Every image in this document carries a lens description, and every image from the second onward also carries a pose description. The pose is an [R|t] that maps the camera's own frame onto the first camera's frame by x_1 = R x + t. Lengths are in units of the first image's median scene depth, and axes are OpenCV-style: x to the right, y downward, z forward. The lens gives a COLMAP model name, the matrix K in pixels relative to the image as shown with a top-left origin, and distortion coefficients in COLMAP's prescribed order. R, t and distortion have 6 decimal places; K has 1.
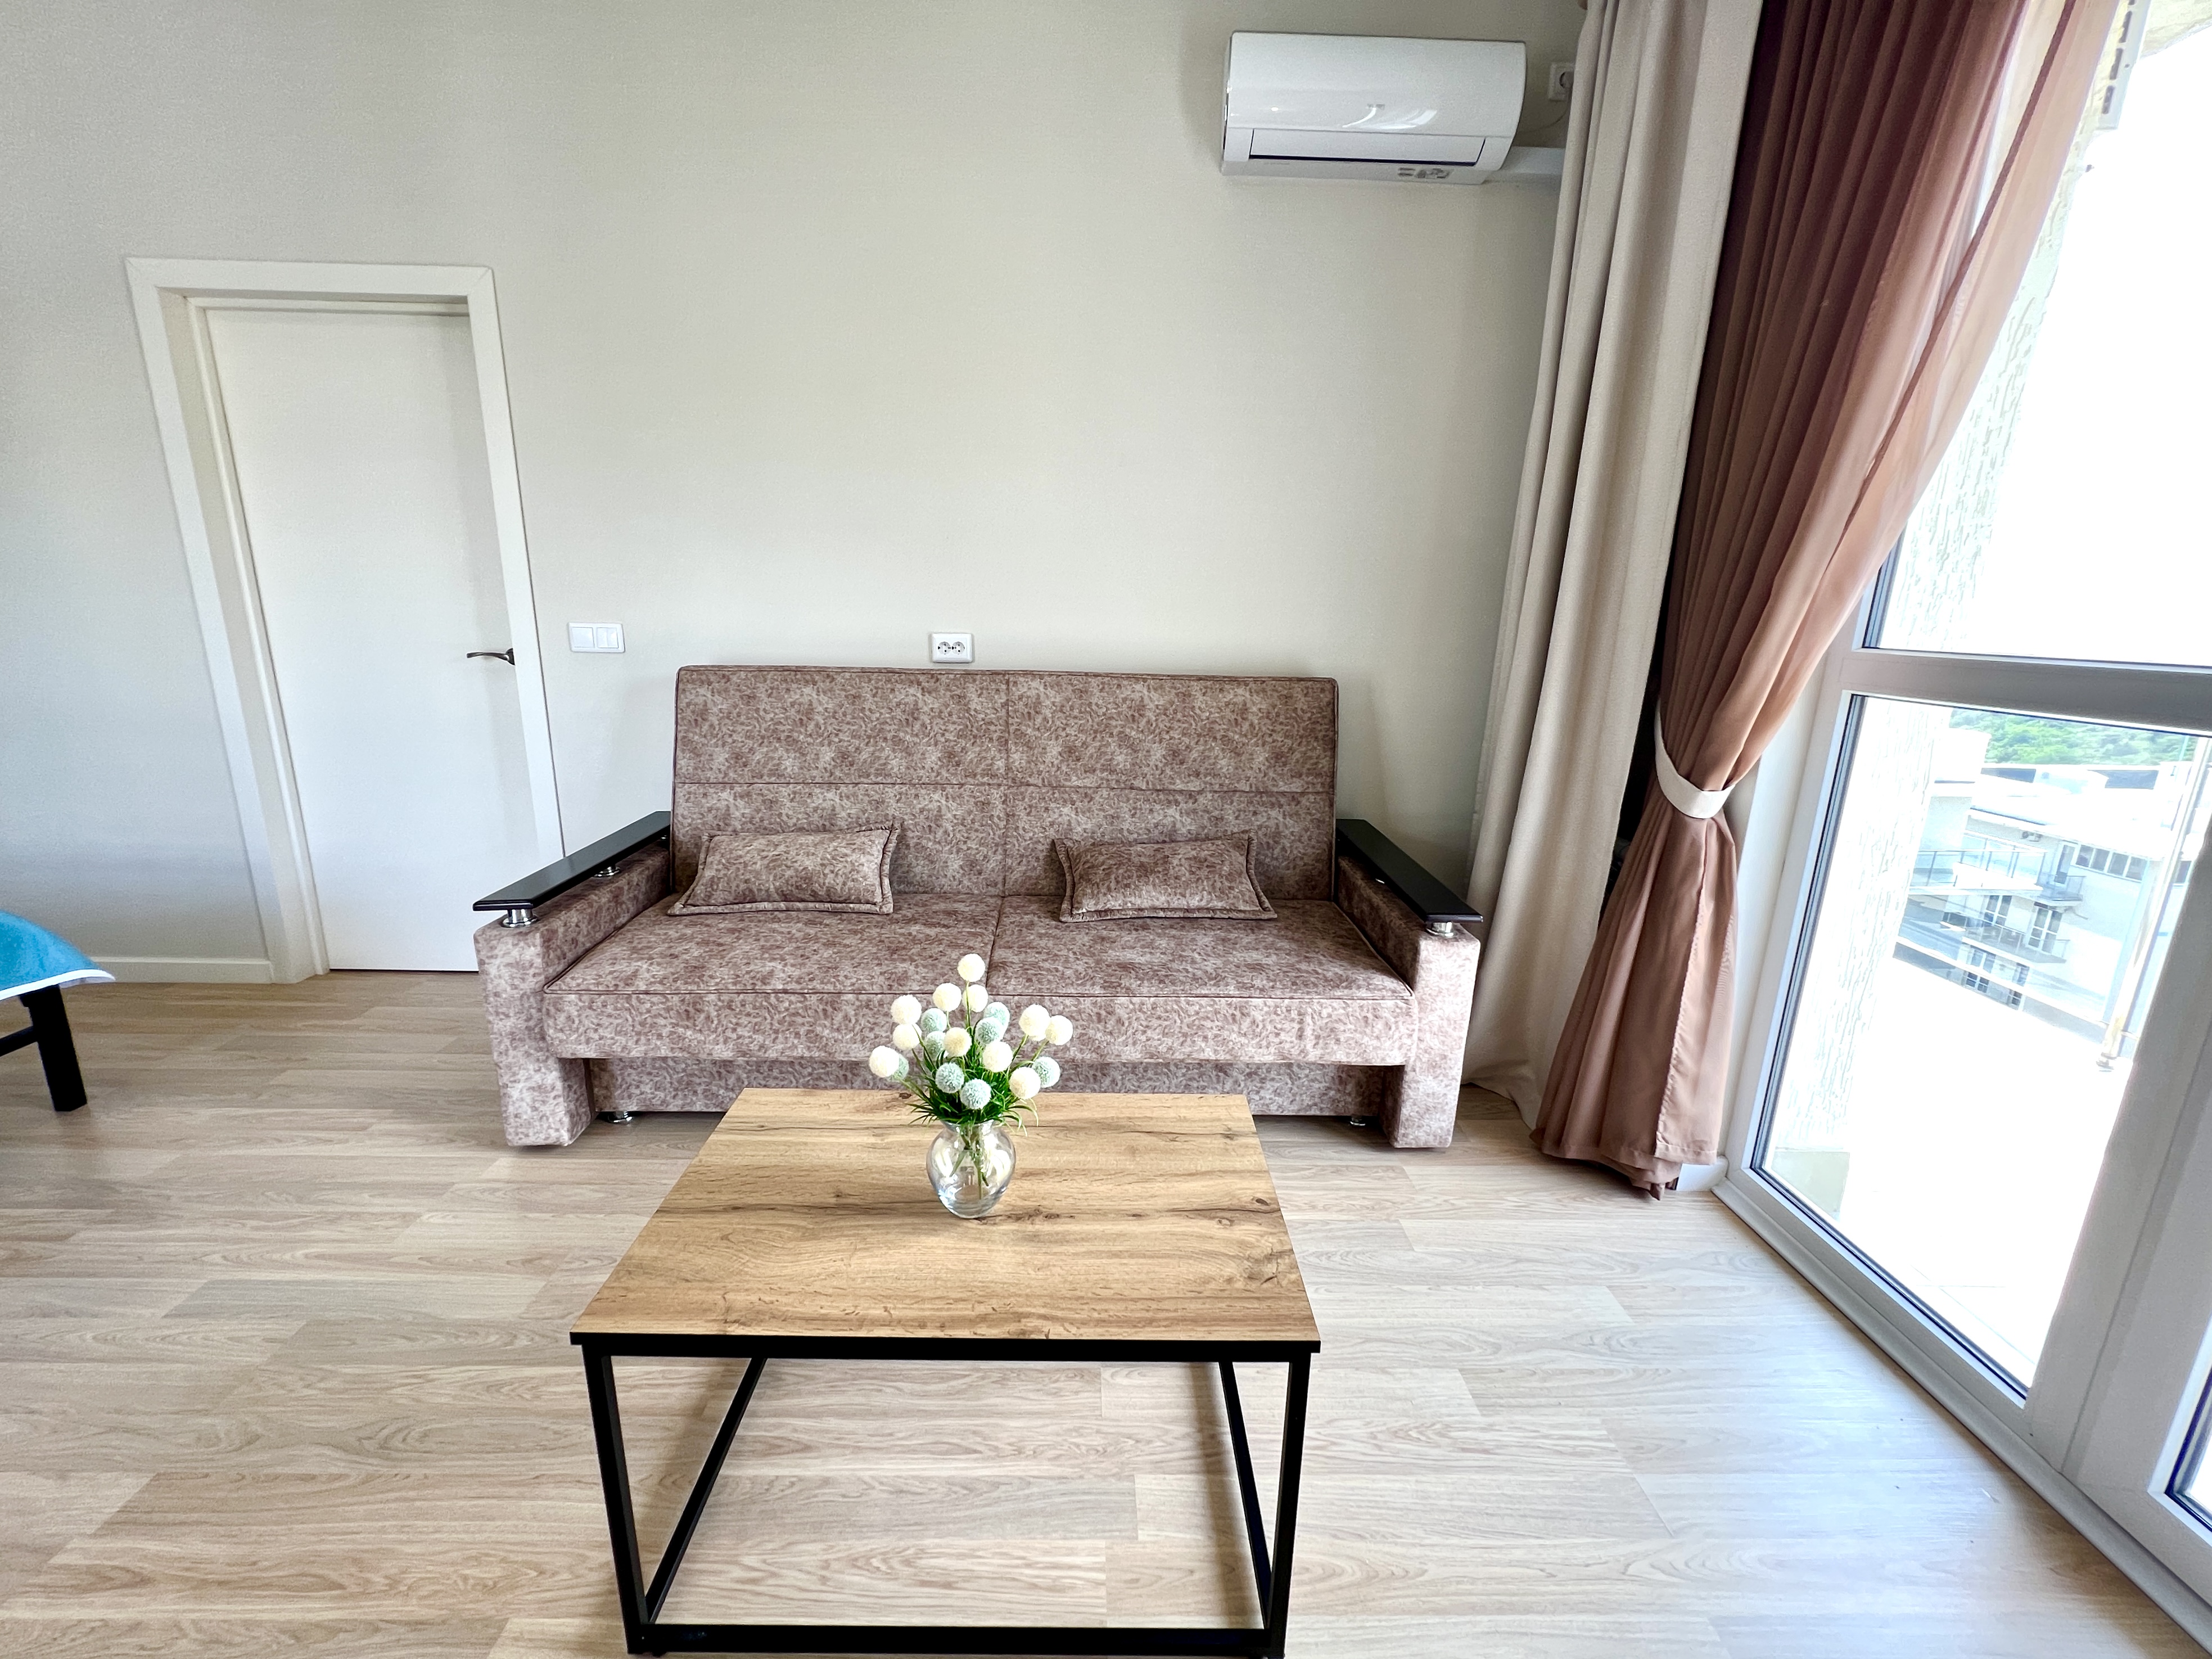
lens RADIAL K [[904.4, 0, 1102.3], [0, 904.4, 831.4], [0, 0, 1]] dist [0.000491, 0.000039]
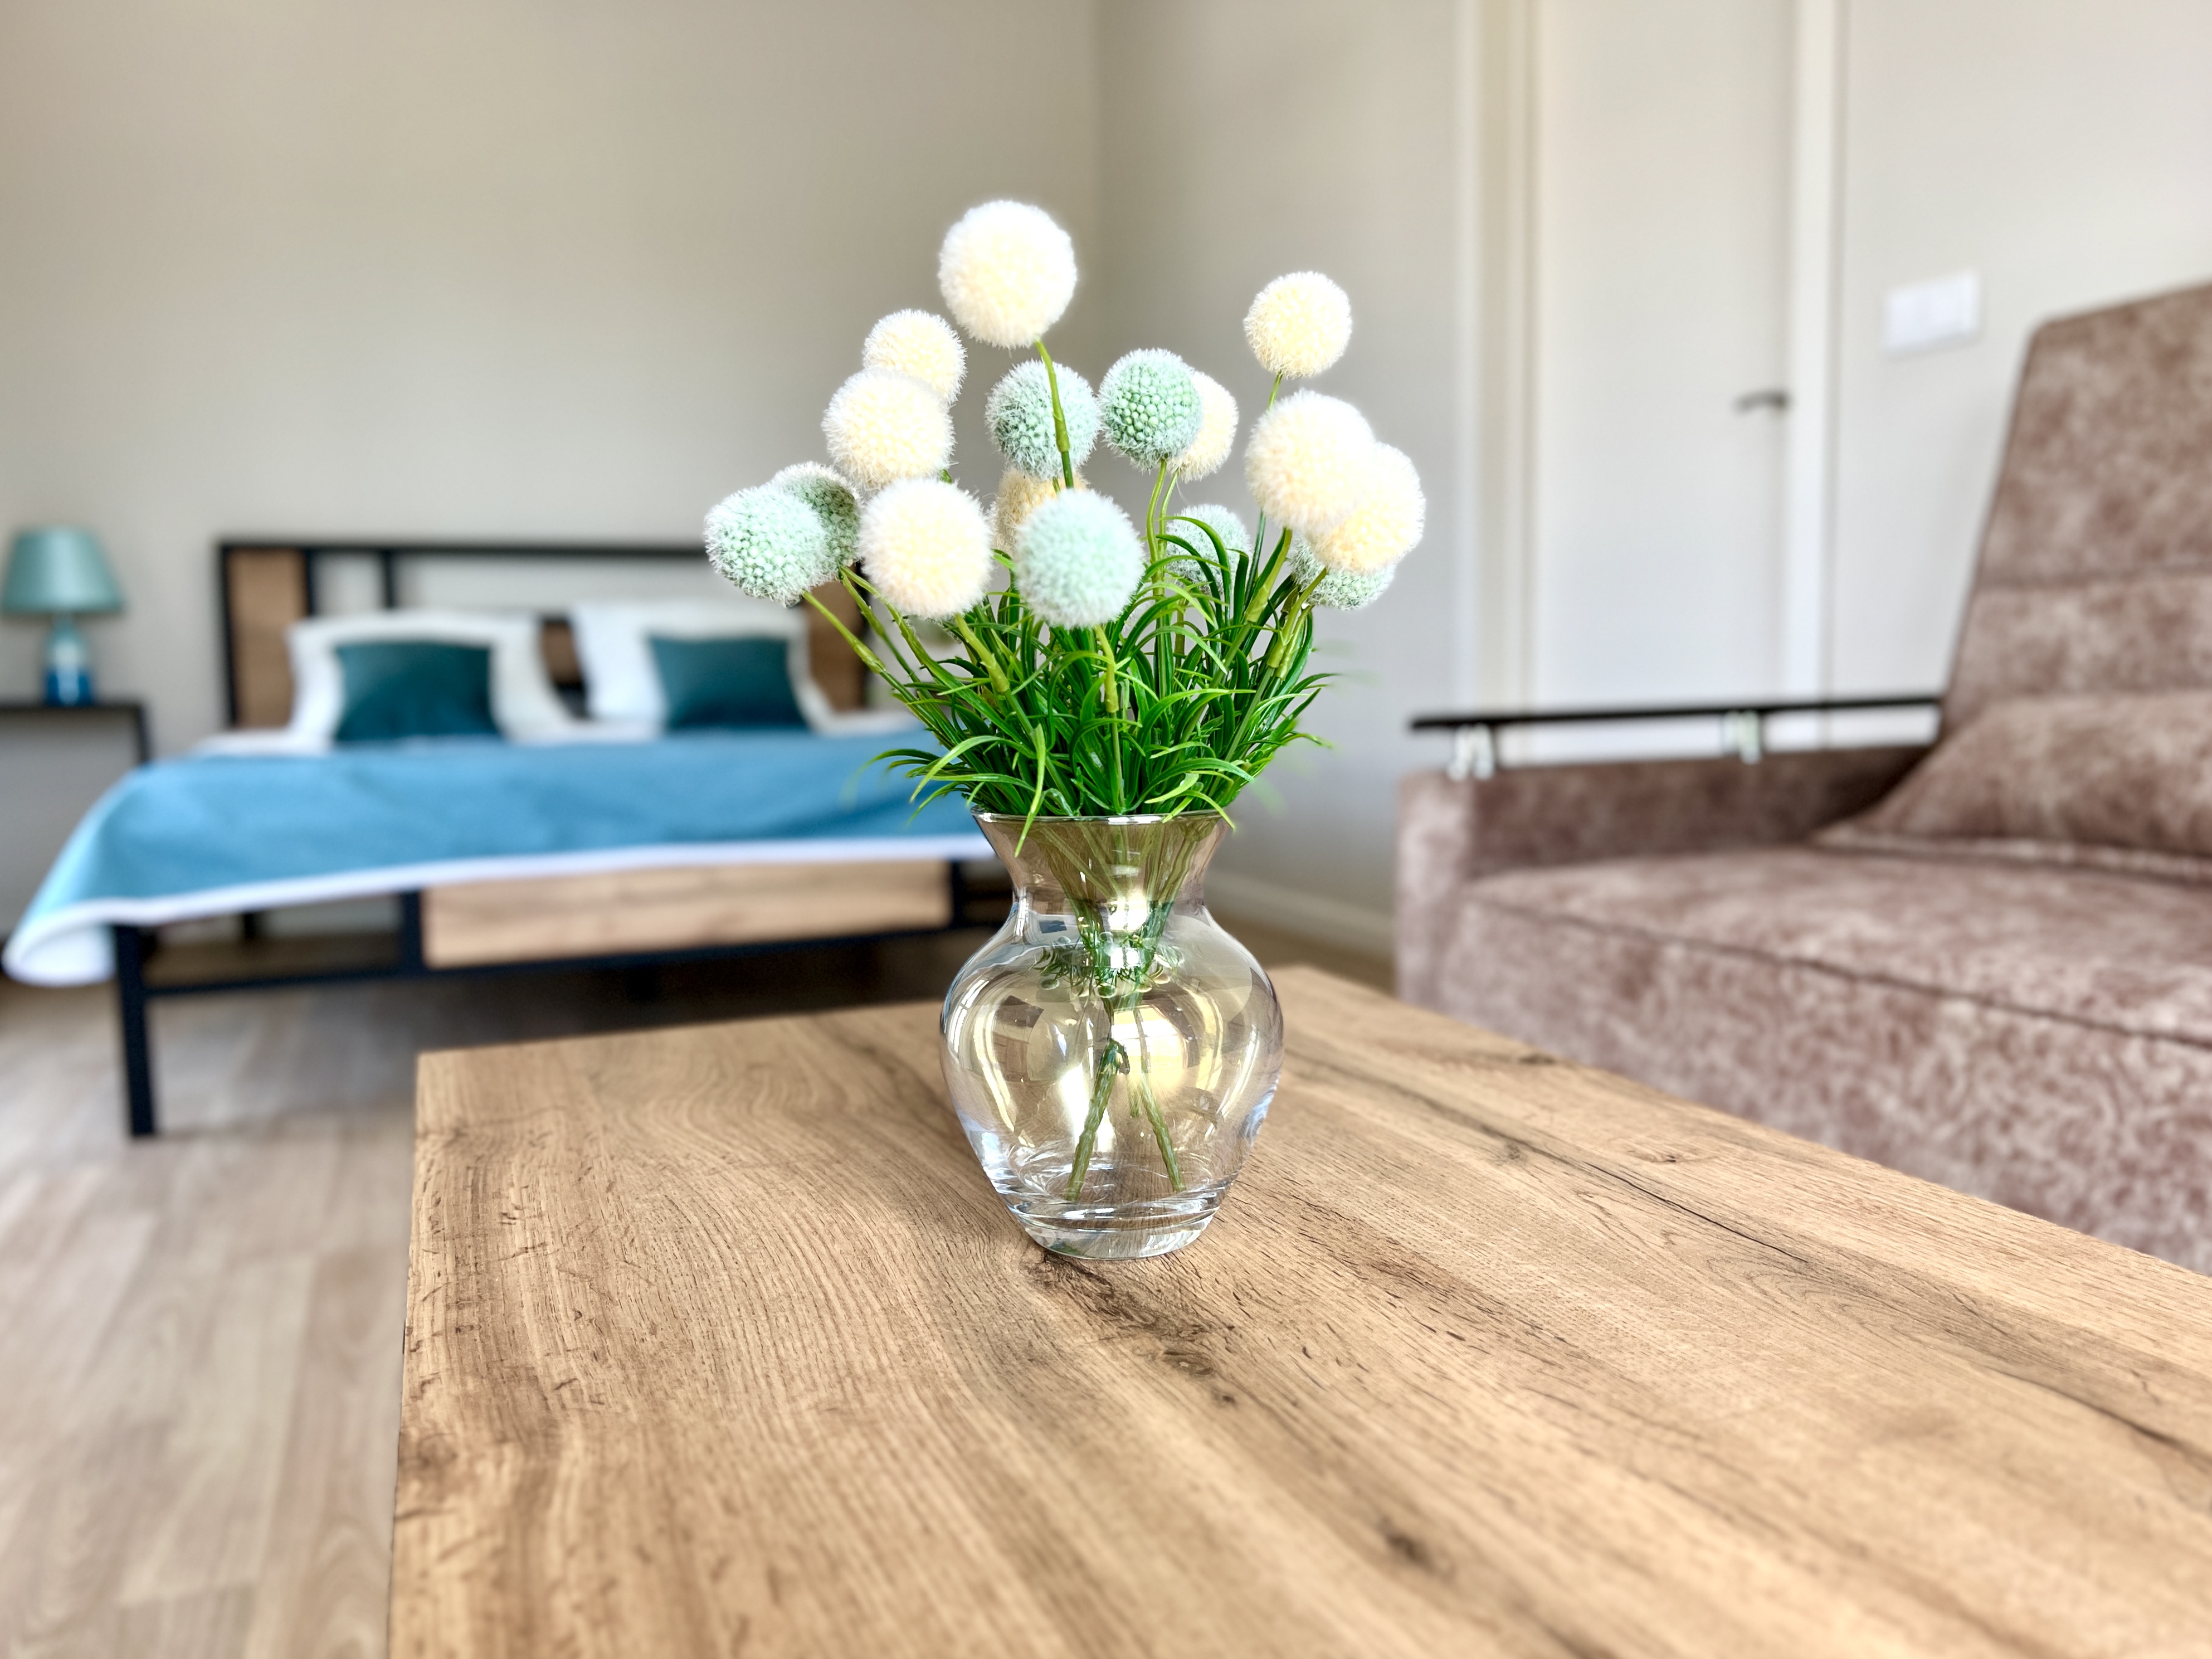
lens RADIAL K [[1734.3, 0, 1107.5], [0, 1734.3, 826.1], [0, 0, 1]] dist [0.004128, -0.002089]
pose [[0.355925, 0.063517, -0.932354, 0.183065], [-0.200022, 0.979744, -0.009612, 0.185254], [0.912857, 0.189913, 0.361420, 0.485001]]
